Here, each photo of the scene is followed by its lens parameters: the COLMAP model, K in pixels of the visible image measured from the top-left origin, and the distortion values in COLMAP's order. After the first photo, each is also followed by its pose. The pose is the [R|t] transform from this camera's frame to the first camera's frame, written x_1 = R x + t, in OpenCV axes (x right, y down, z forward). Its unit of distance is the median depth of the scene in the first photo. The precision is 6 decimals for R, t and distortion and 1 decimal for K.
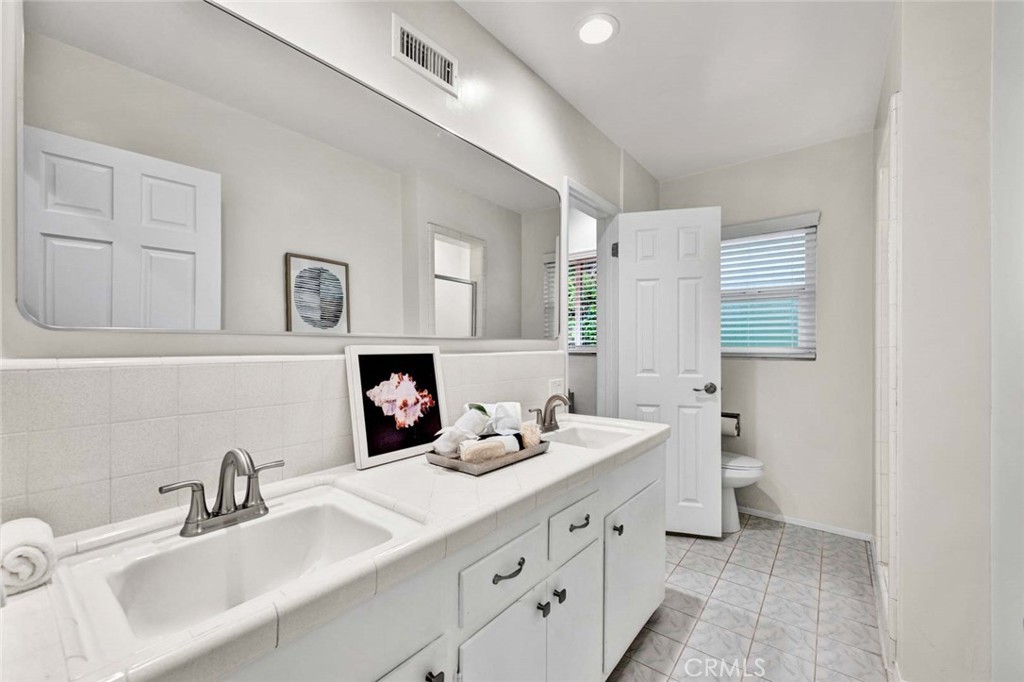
lens RADIAL K [[419.6, 0, 510.6], [0, 419.6, 342.4], [0, 0, 1]] dist [0.000588, 0.000558]
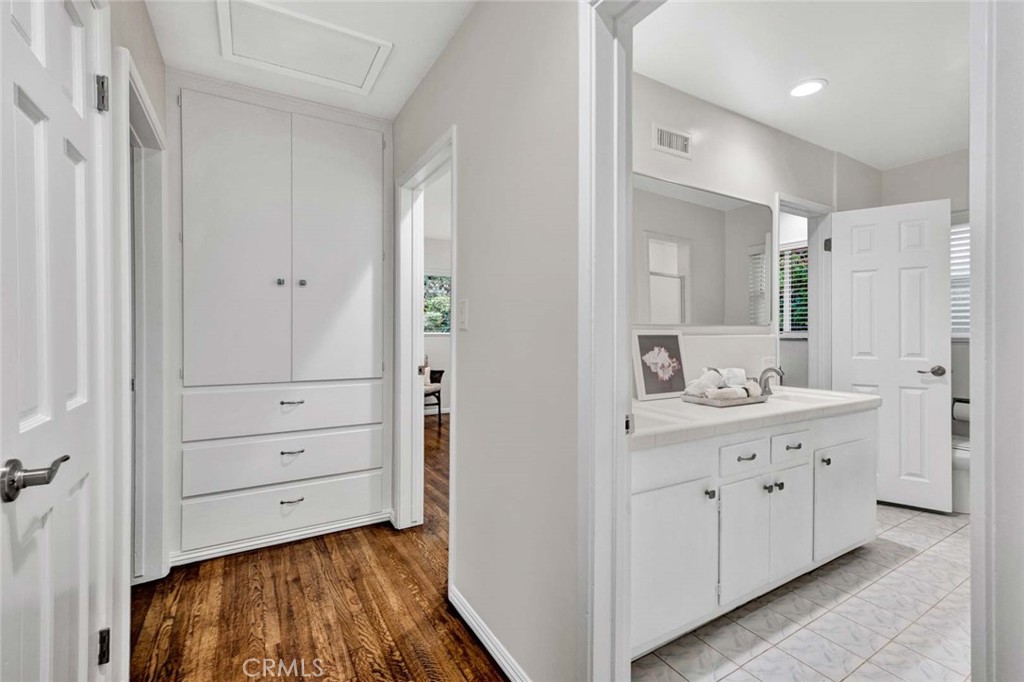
lens RADIAL K [[419.6, 0, 504.9], [0, 419.6, 326.2], [0, 0, 1]] dist [0.000588, 0.000558]
pose [[0.911076, -0.000817, -0.412238, -0.088702], [-0.000950, 0.999991, -0.004081, 0.001235], [0.412238, 0.004110, 0.911067, -0.449762]]
